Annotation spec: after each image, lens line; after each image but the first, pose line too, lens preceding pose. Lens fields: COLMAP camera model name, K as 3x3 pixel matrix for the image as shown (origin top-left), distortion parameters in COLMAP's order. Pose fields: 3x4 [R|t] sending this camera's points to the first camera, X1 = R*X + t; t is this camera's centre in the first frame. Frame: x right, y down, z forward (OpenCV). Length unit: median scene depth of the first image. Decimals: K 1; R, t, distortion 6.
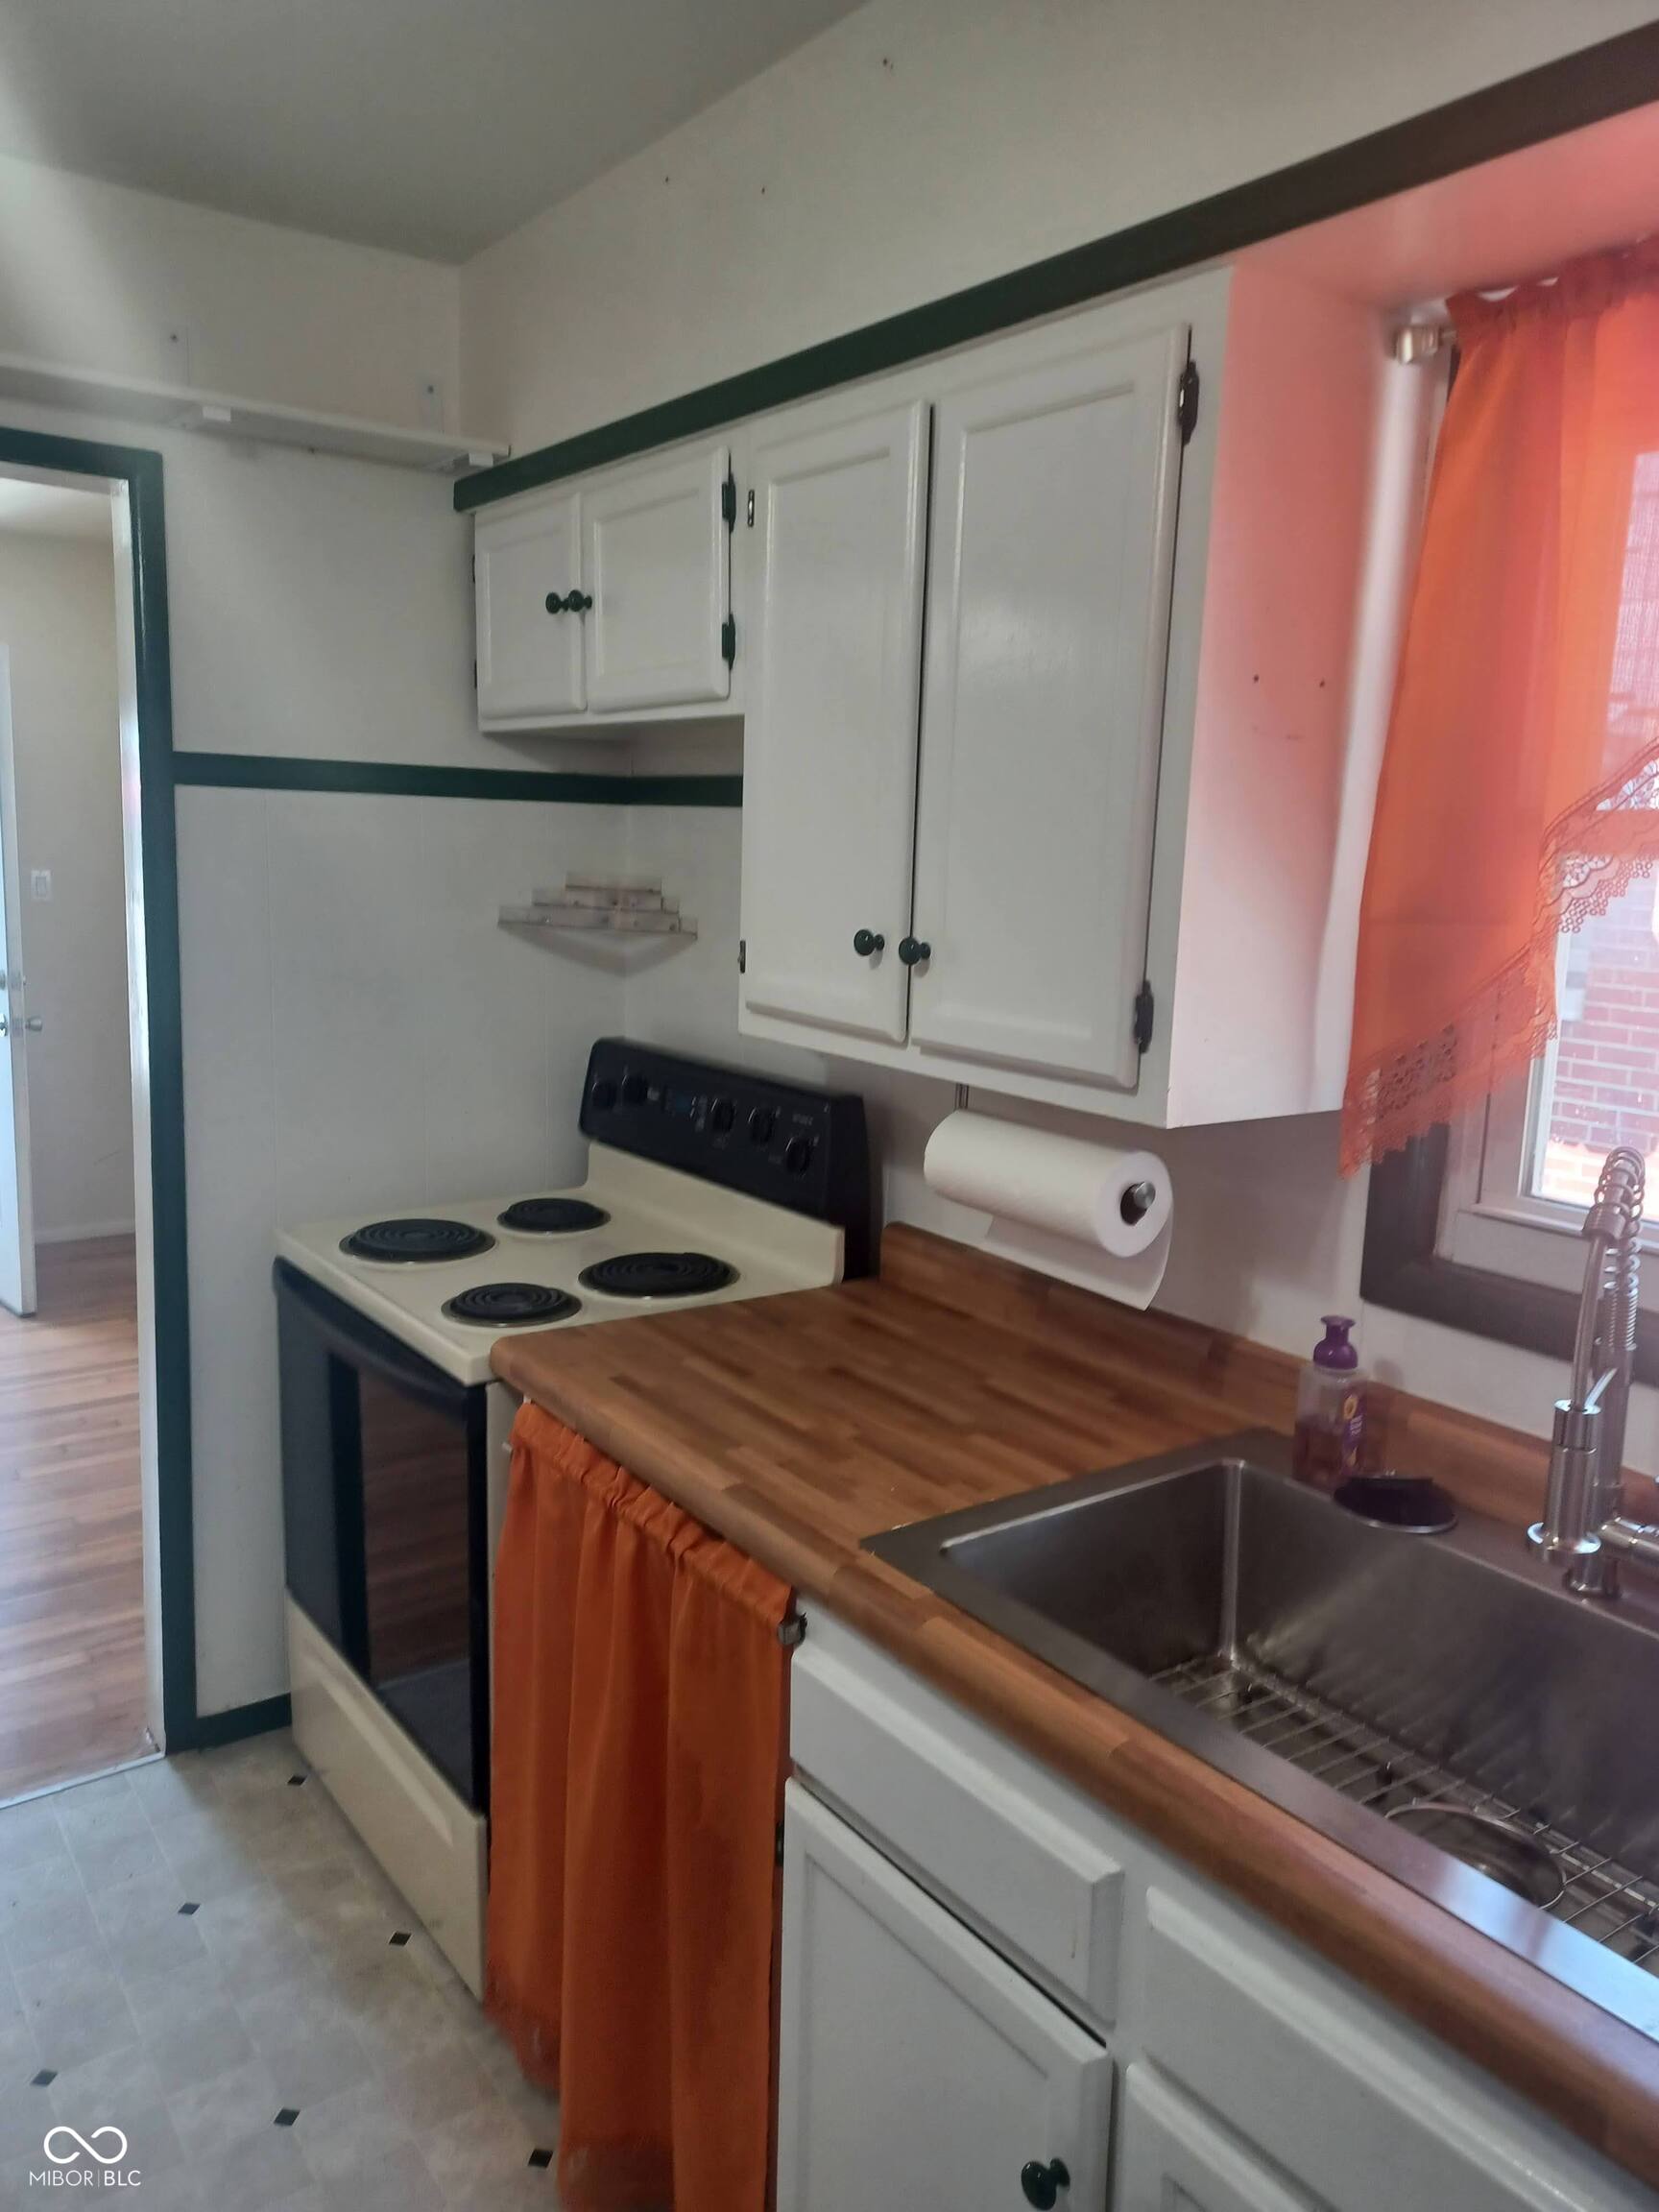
lens RADIAL K [[1565.7, 0, 829.5], [0, 1565.7, 1106.0], [0, 0, 1]] dist [0.024629, -0.004047]
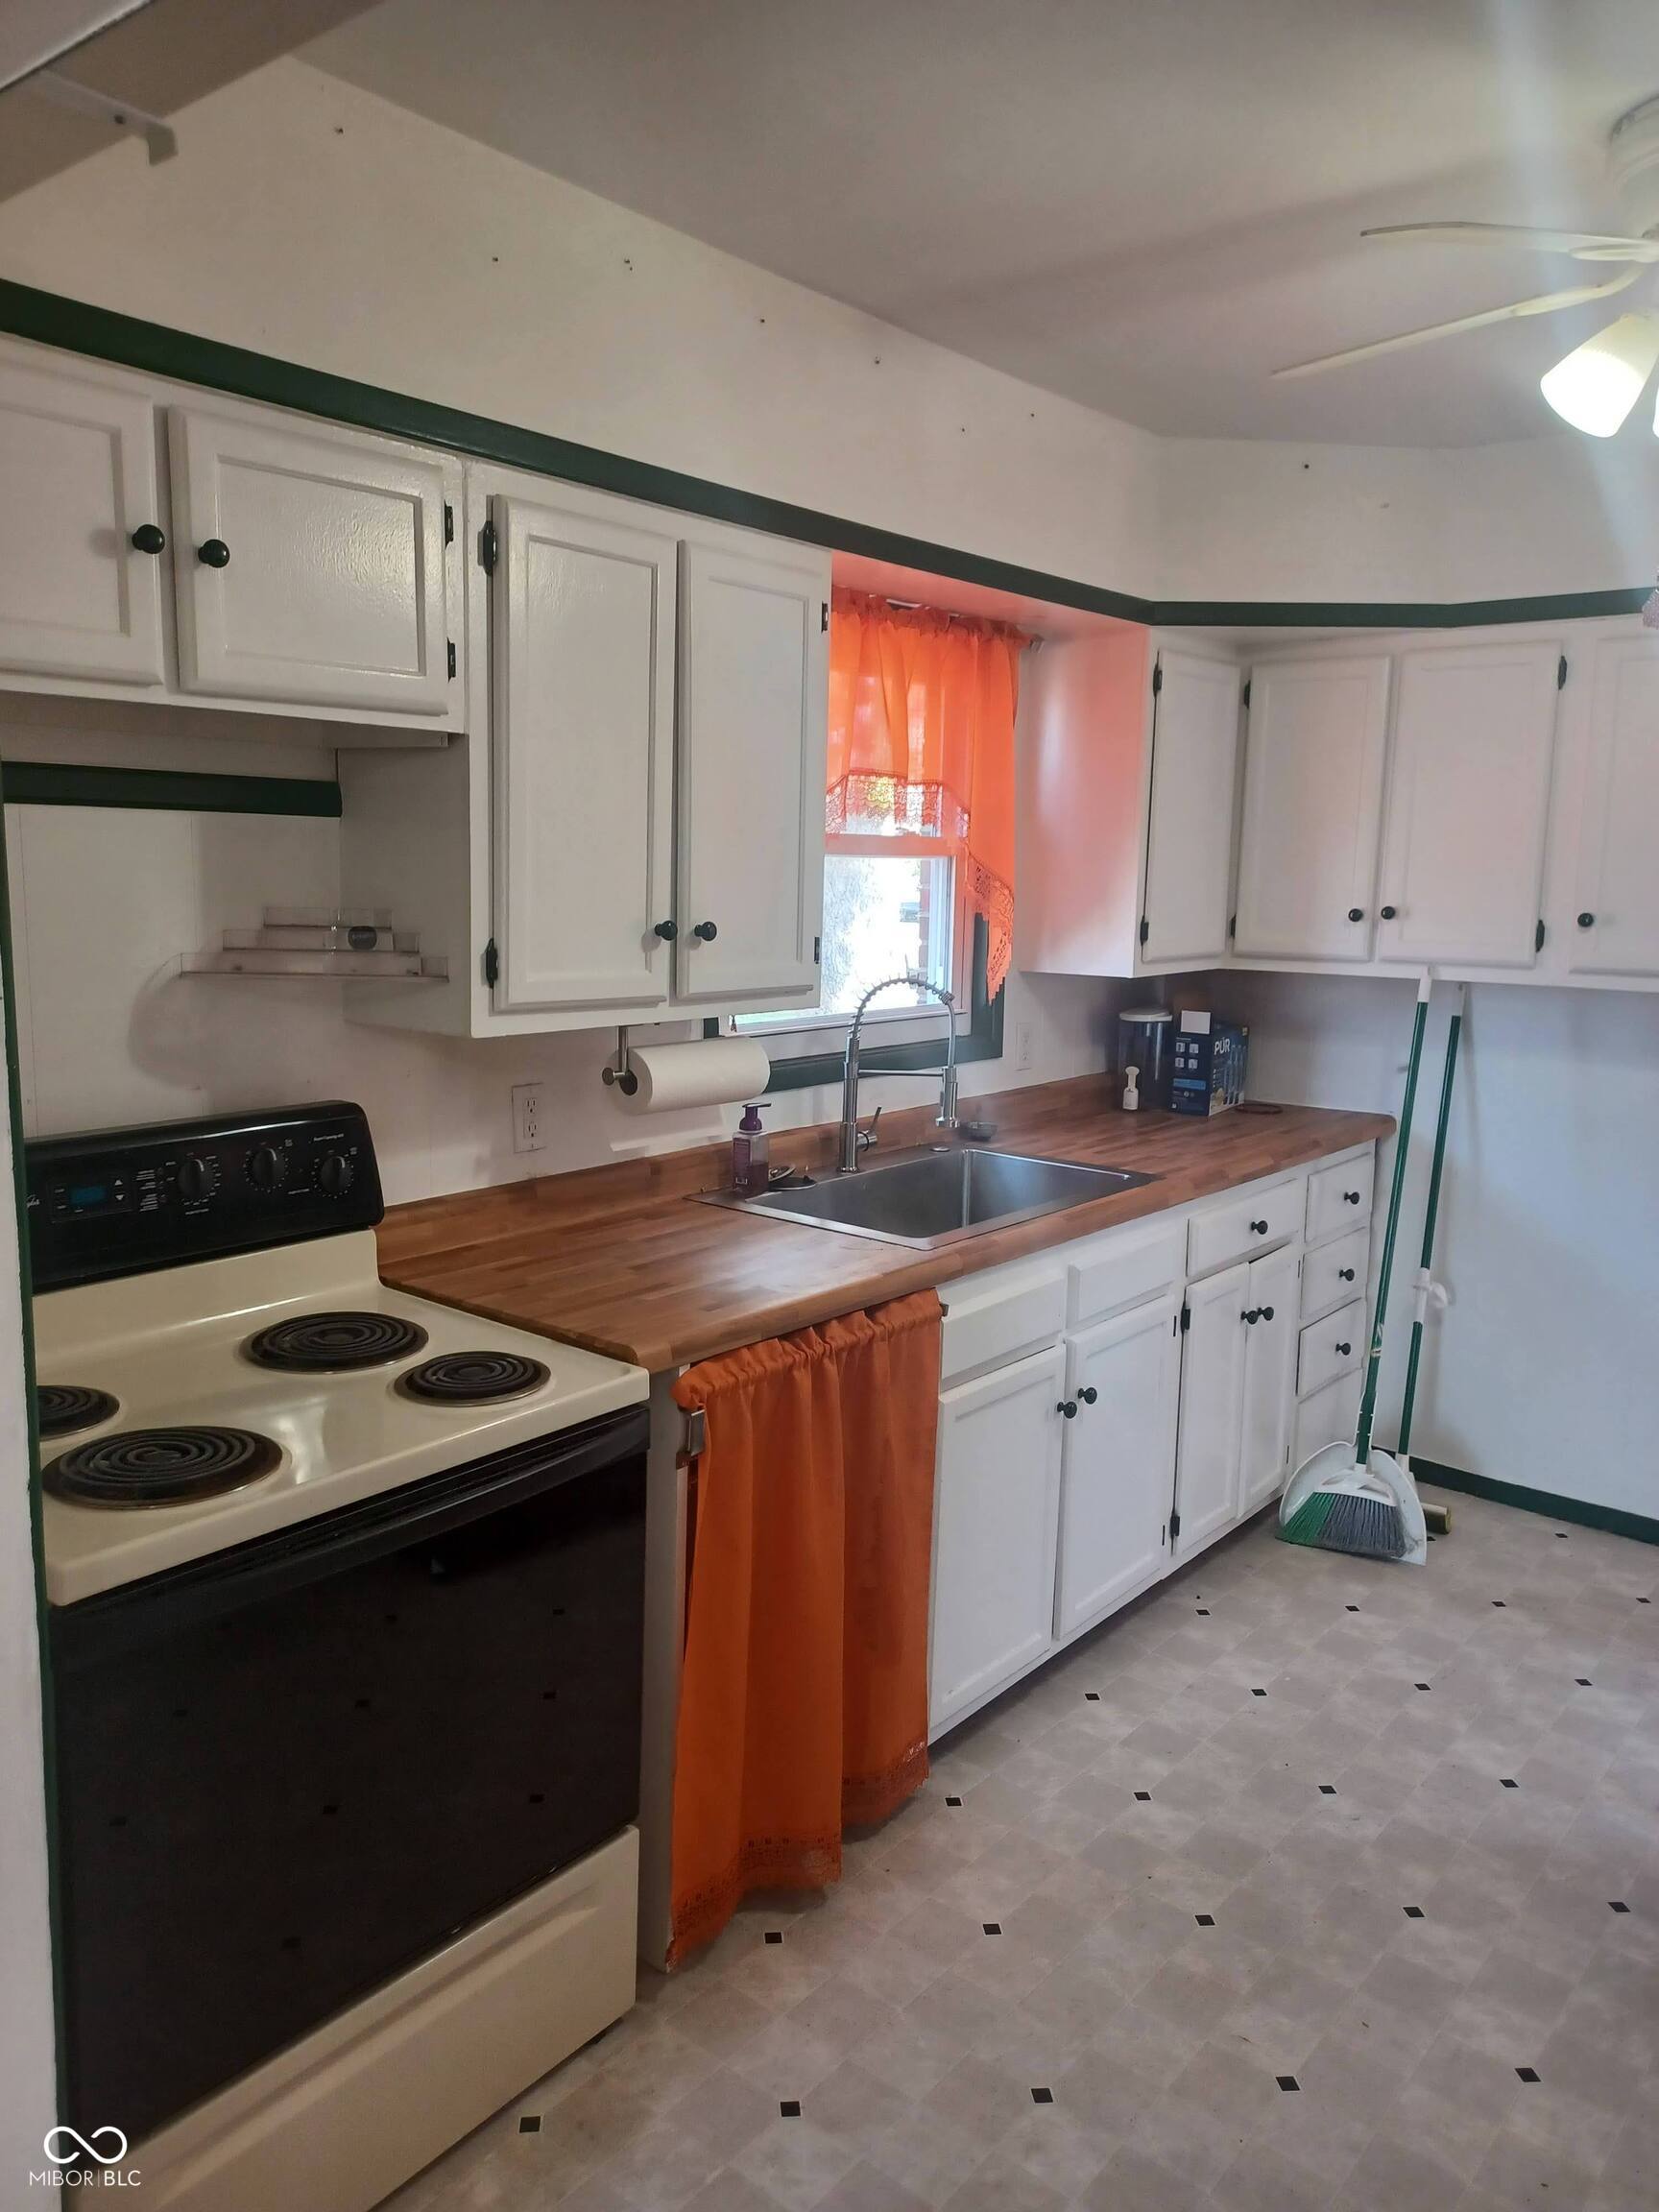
lens RADIAL K [[1574.3, 0, 829.5], [0, 1574.3, 1106.0], [0, 0, 1]] dist [0.028751, -0.004635]
pose [[-0.237215, -0.195718, 0.951537, -1.206022], [0.129900, 0.964308, 0.230729, -0.230364], [-0.962733, 0.178337, -0.203325, 1.064648]]
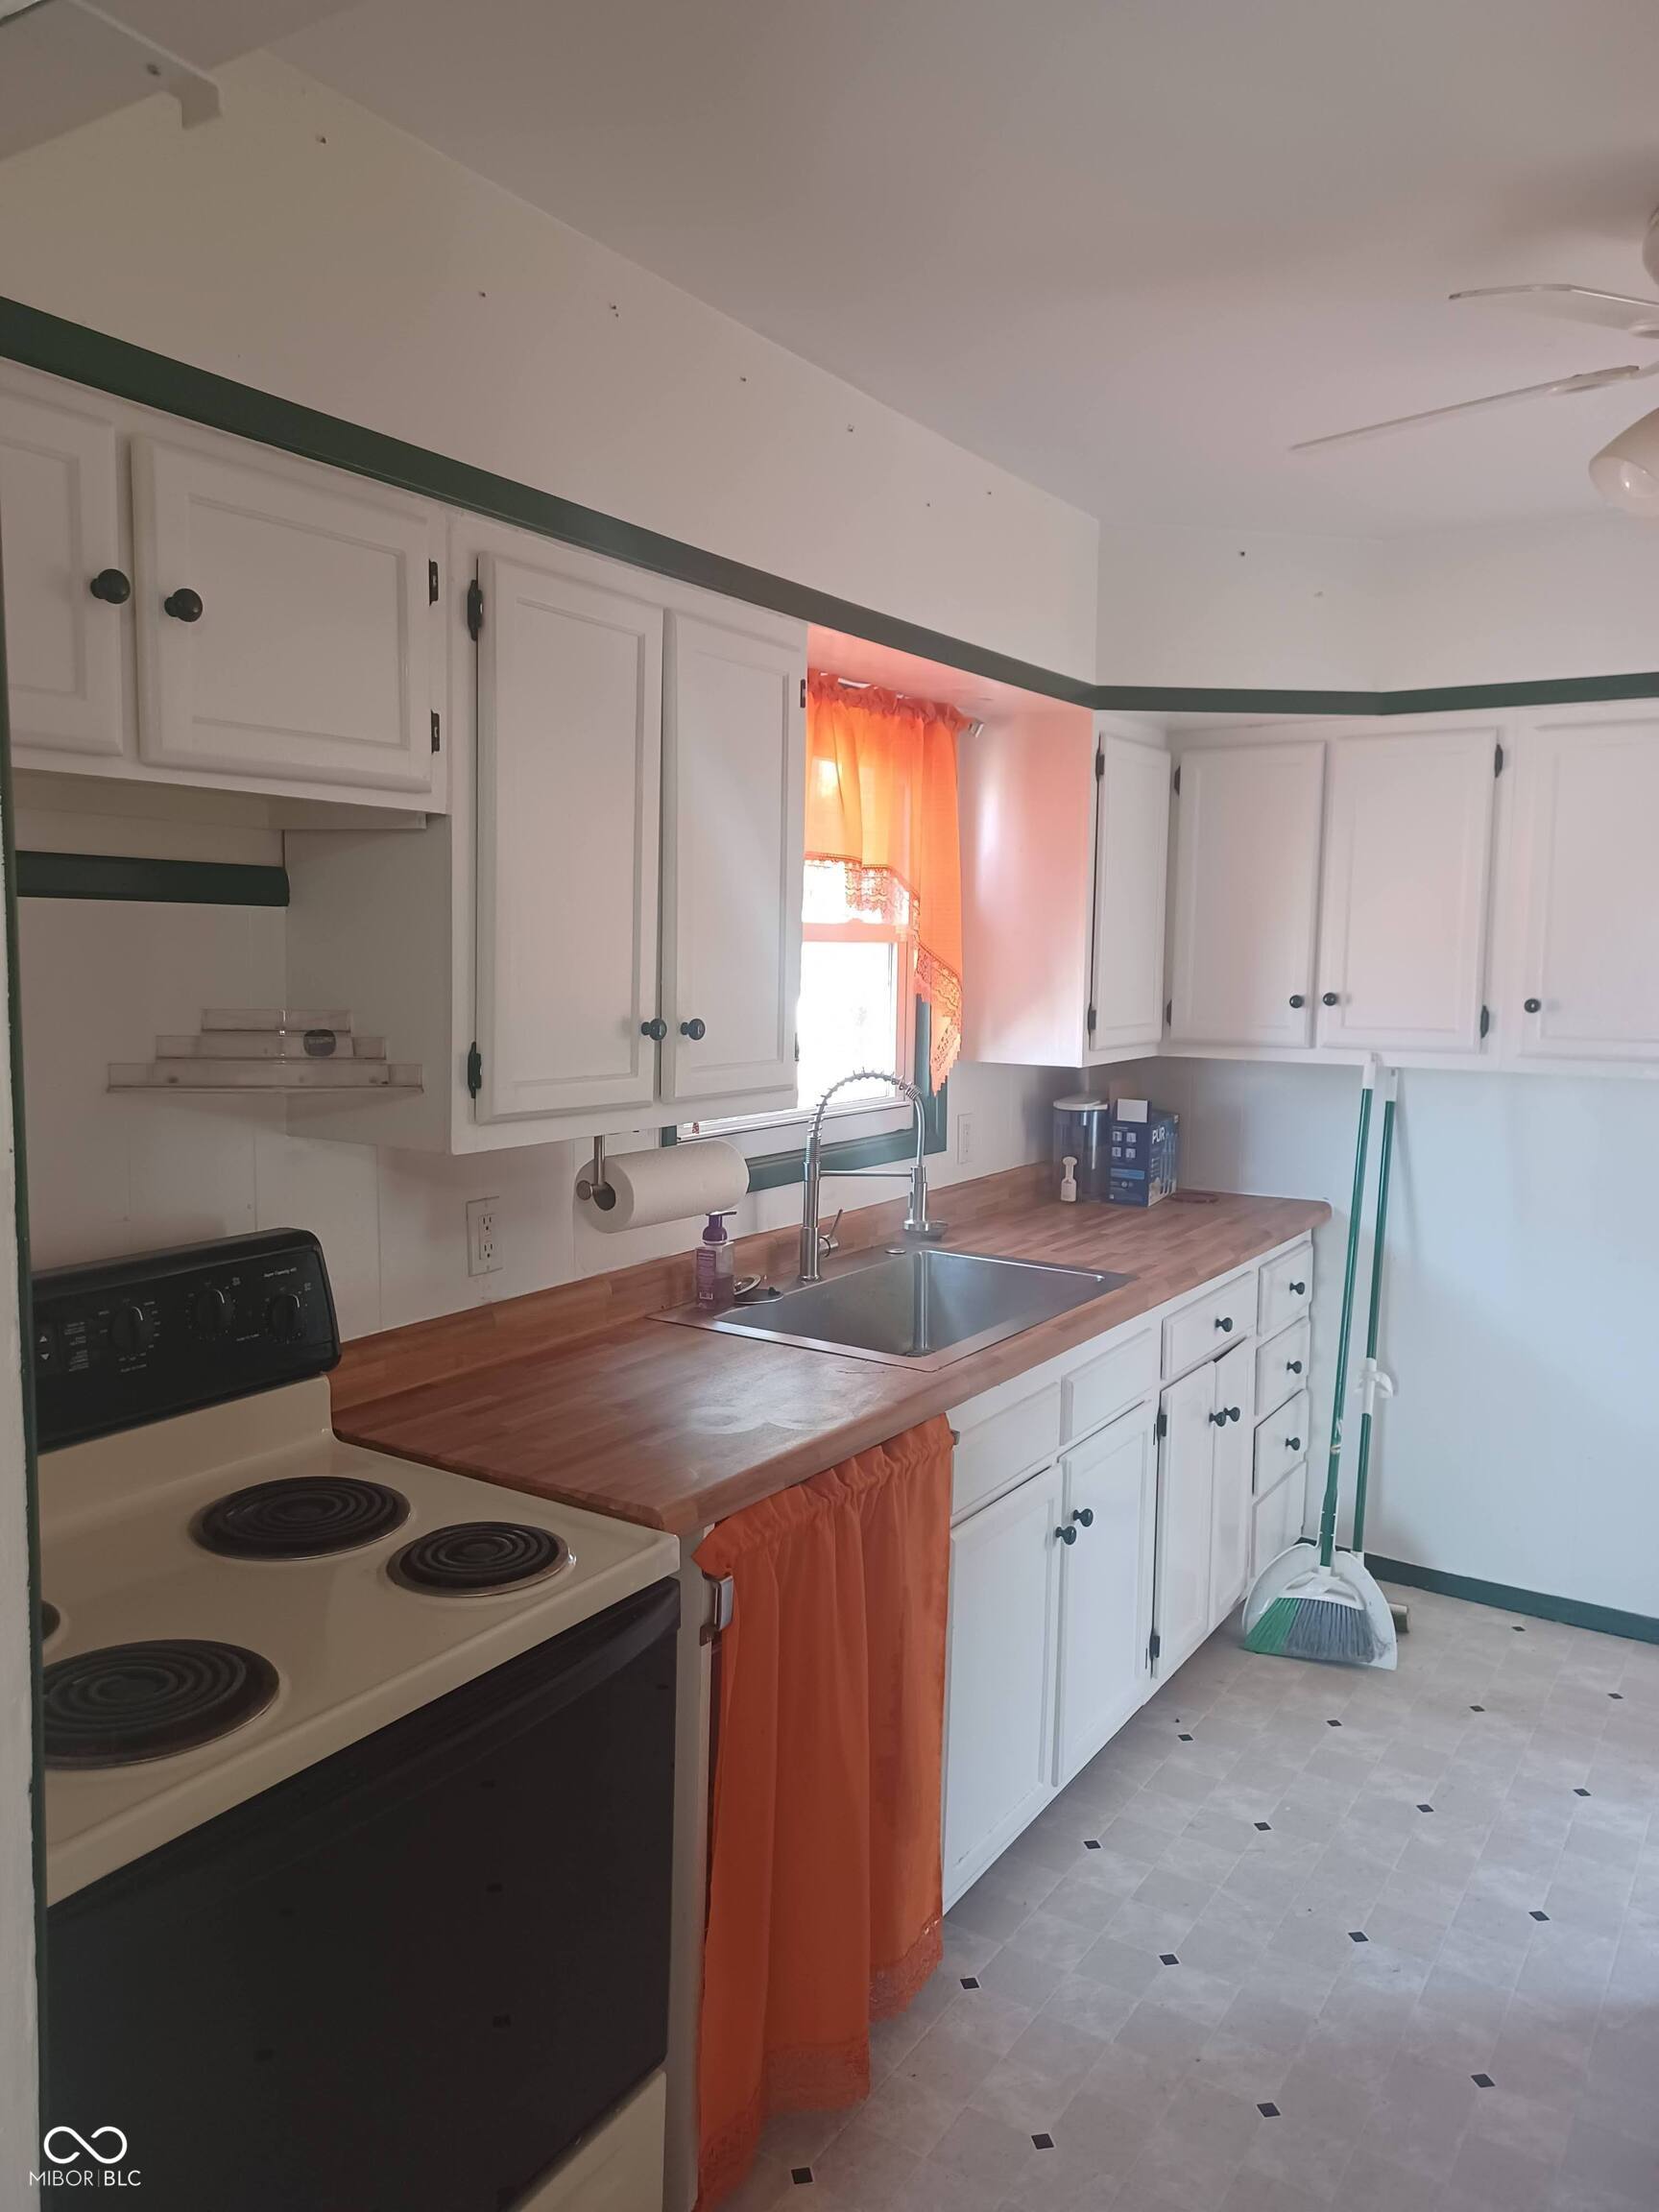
lens RADIAL K [[1565.7, 0, 829.5], [0, 1565.7, 1106.0], [0, 0, 1]] dist [0.024629, -0.004047]
pose [[-0.342432, -0.144679, 0.928336, -1.057837], [0.123362, 0.972595, 0.197081, -0.246060], [-0.931409, 0.182009, -0.315199, 1.156355]]
